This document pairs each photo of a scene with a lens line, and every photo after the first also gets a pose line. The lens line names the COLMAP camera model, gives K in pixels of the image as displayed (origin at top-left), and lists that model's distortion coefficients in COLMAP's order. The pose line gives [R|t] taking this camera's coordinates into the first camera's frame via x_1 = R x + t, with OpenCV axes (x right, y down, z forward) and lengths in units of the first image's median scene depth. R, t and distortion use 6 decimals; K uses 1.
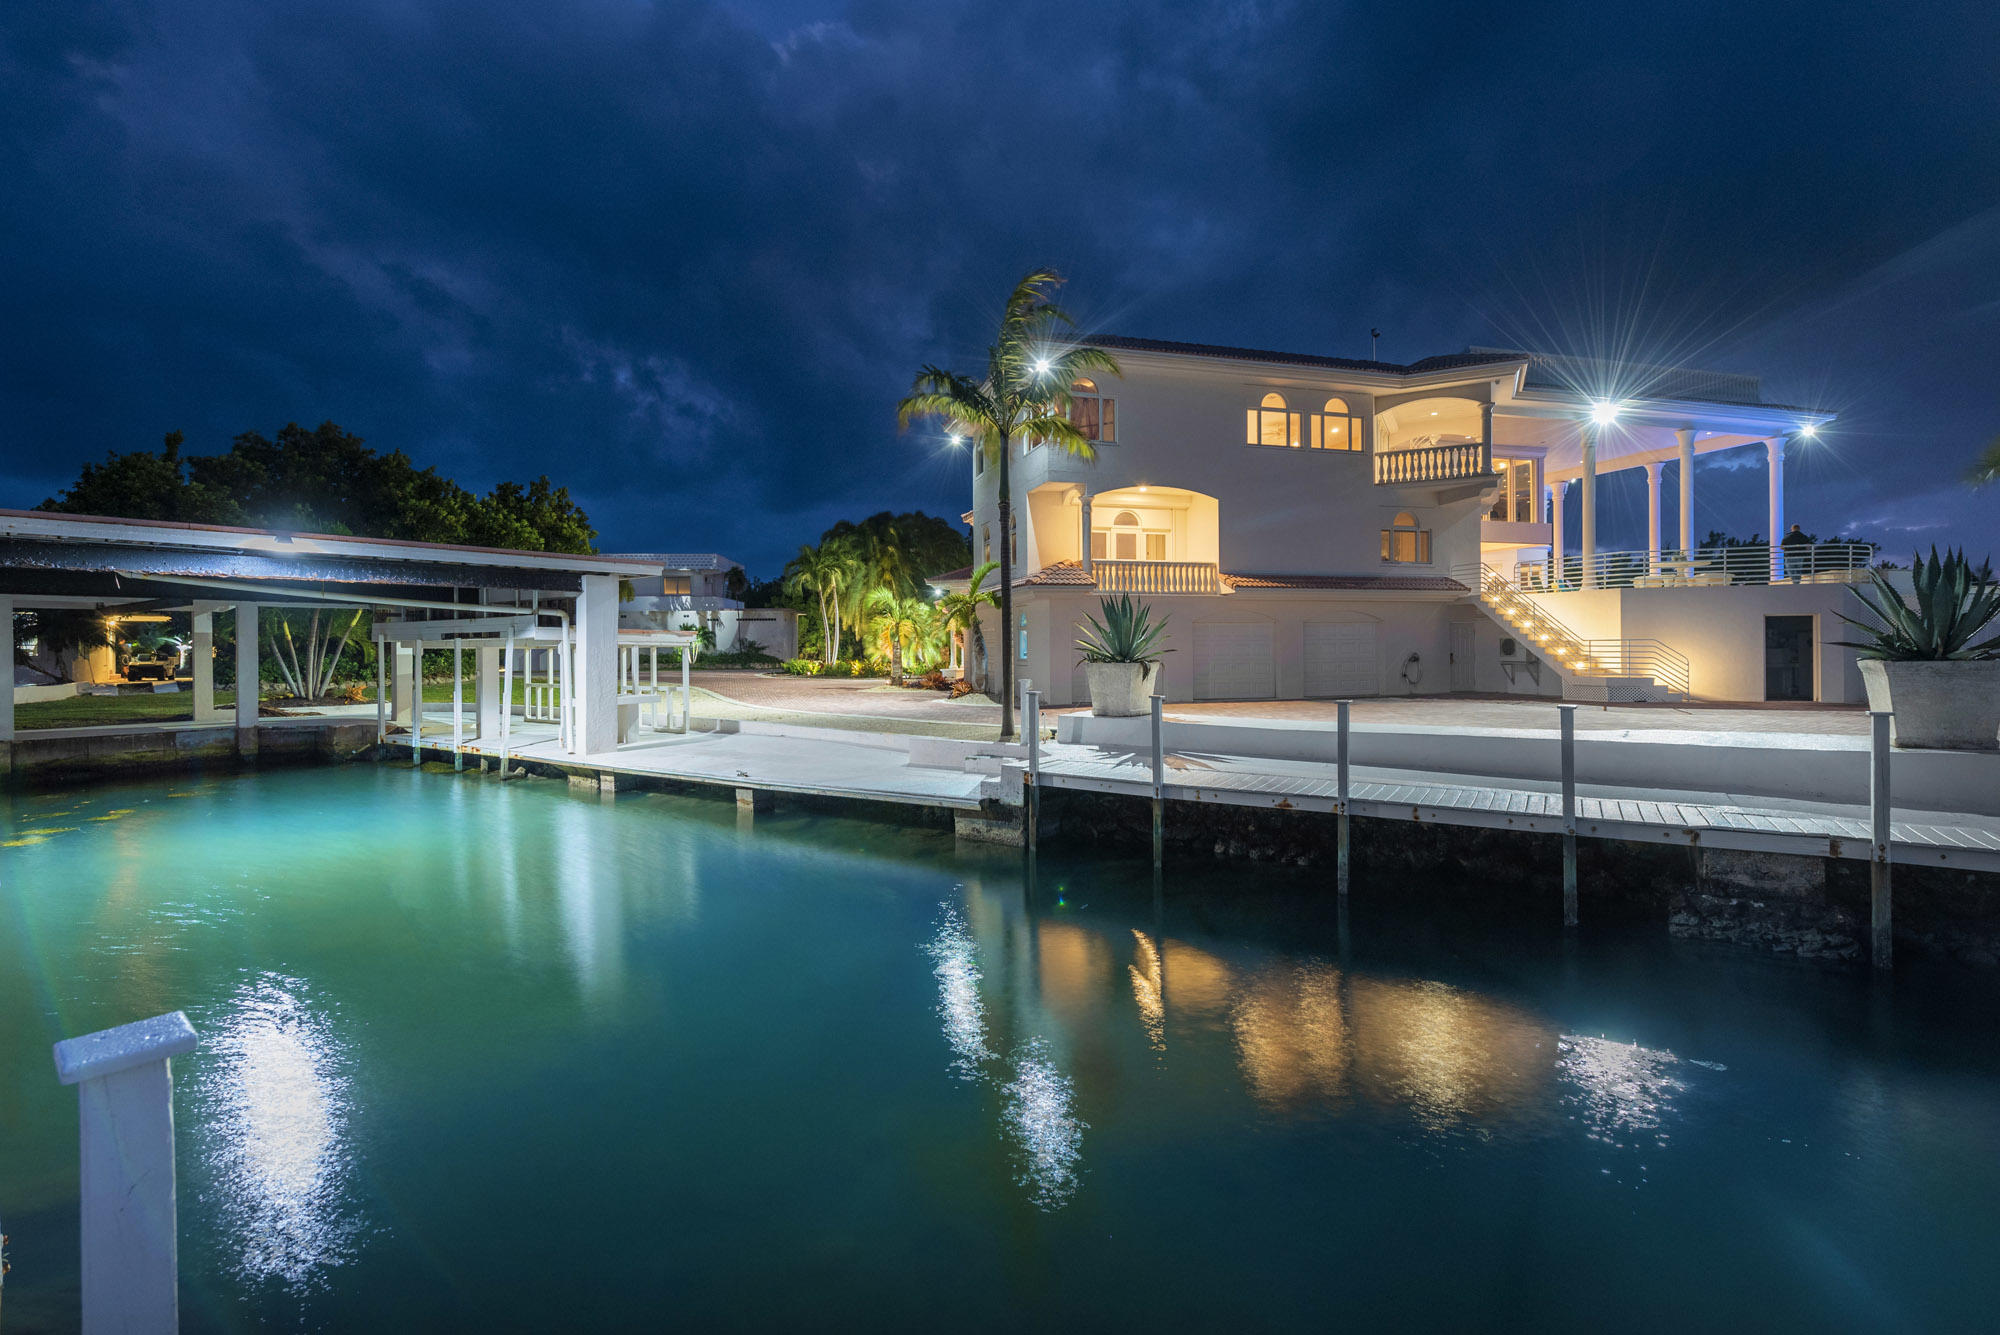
lens RADIAL K [[927.0, 0, 1002.3], [0, 927.0, 662.8], [0, 0, 1]] dist [0.008575, -0.000837]
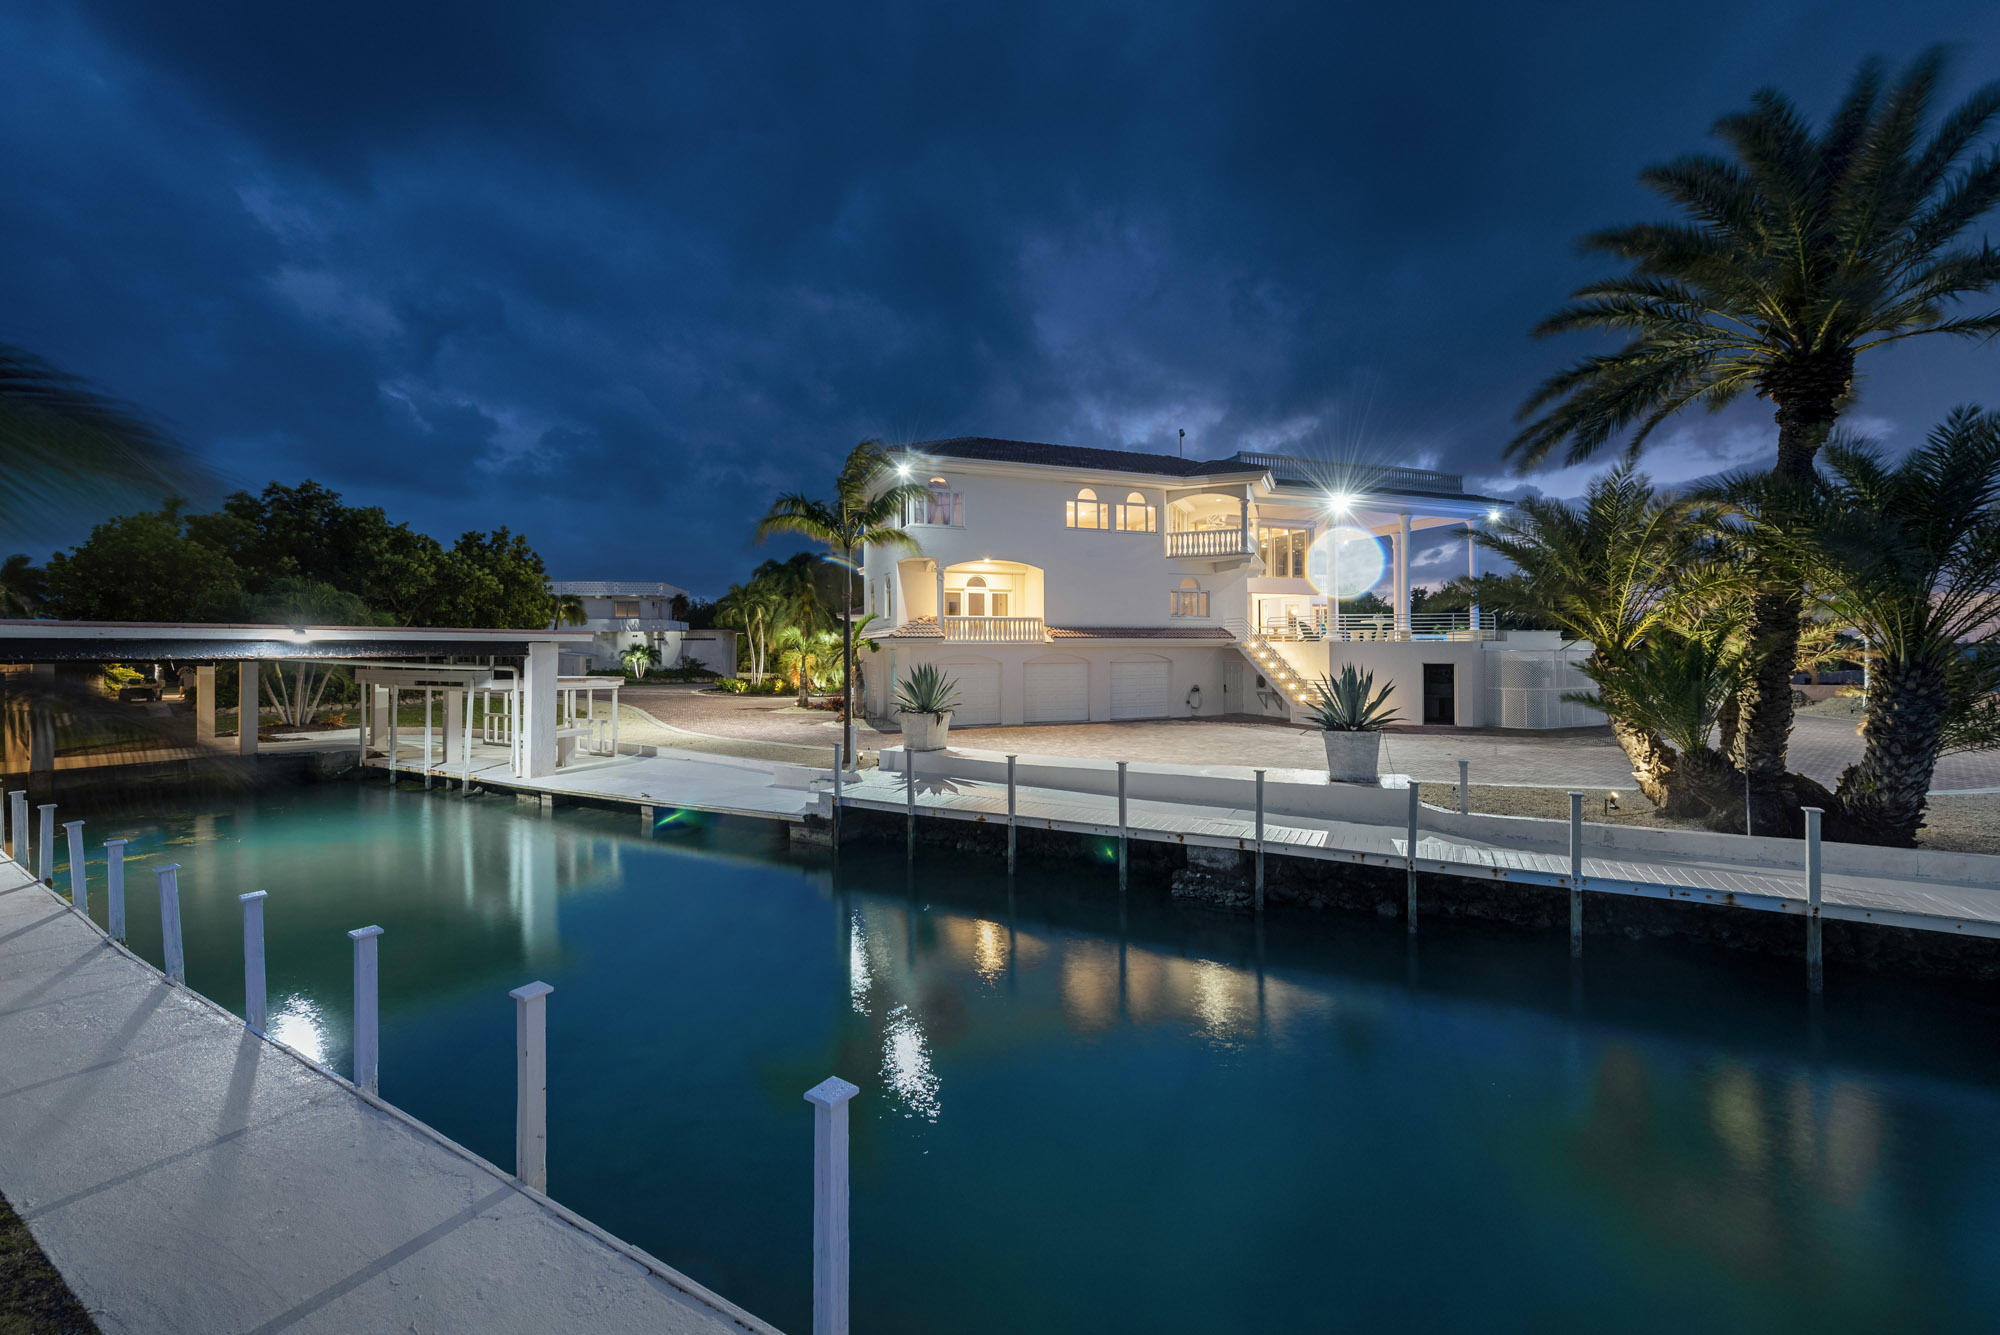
lens RADIAL K [[797.9, 0, 992.4], [0, 797.9, 663.2], [0, 0, 1]] dist [0.005966, -0.001957]
pose [[0.996017, 0.002798, 0.089114, 0.065052], [-0.001687, 0.999920, -0.012542, -0.031947], [-0.089142, 0.012342, 0.995942, -0.121254]]
